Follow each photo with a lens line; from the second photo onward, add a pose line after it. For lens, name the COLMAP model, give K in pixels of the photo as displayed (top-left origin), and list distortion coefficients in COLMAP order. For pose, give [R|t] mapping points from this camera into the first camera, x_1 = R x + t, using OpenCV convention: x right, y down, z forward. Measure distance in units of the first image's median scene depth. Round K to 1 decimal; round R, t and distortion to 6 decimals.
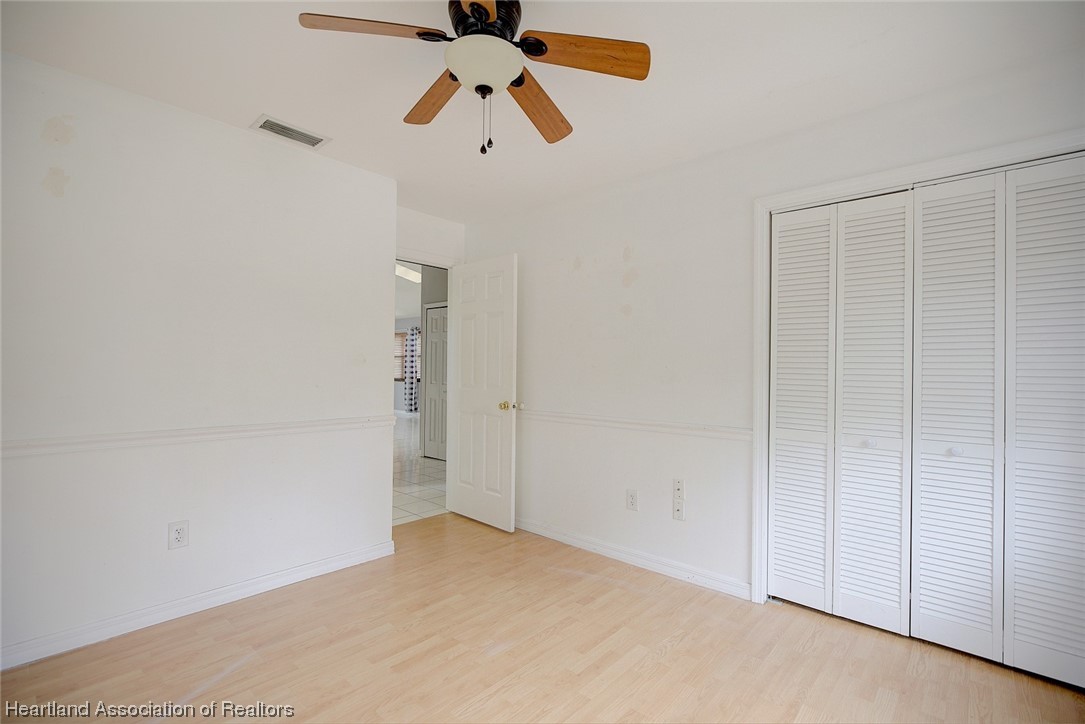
lens RADIAL K [[494.6, 0, 541.9], [0, 494.6, 362.1], [0, 0, 1]] dist [-0.002200, -0.000332]
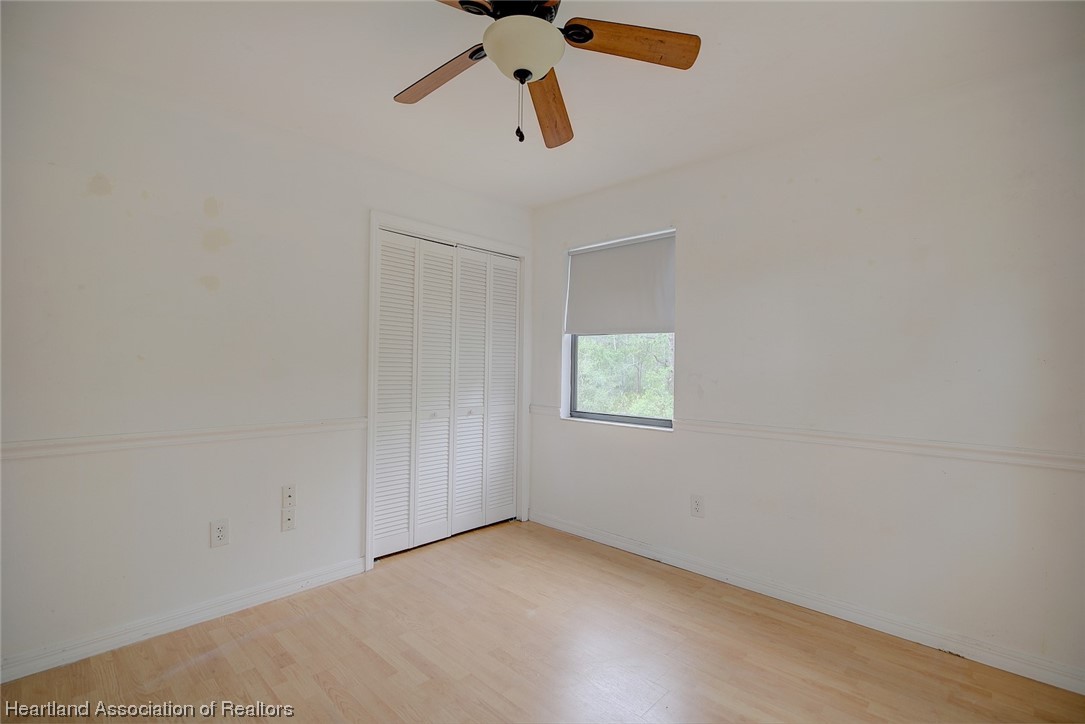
lens RADIAL K [[494.6, 0, 542.0], [0, 494.6, 361.0], [0, 0, 1]] dist [-0.002200, -0.000332]
pose [[0.024797, 0.001477, 0.999691, -0.672569], [-0.024201, 0.999707, -0.000876, 0.001894], [-0.999400, -0.024172, 0.024826, 0.580360]]
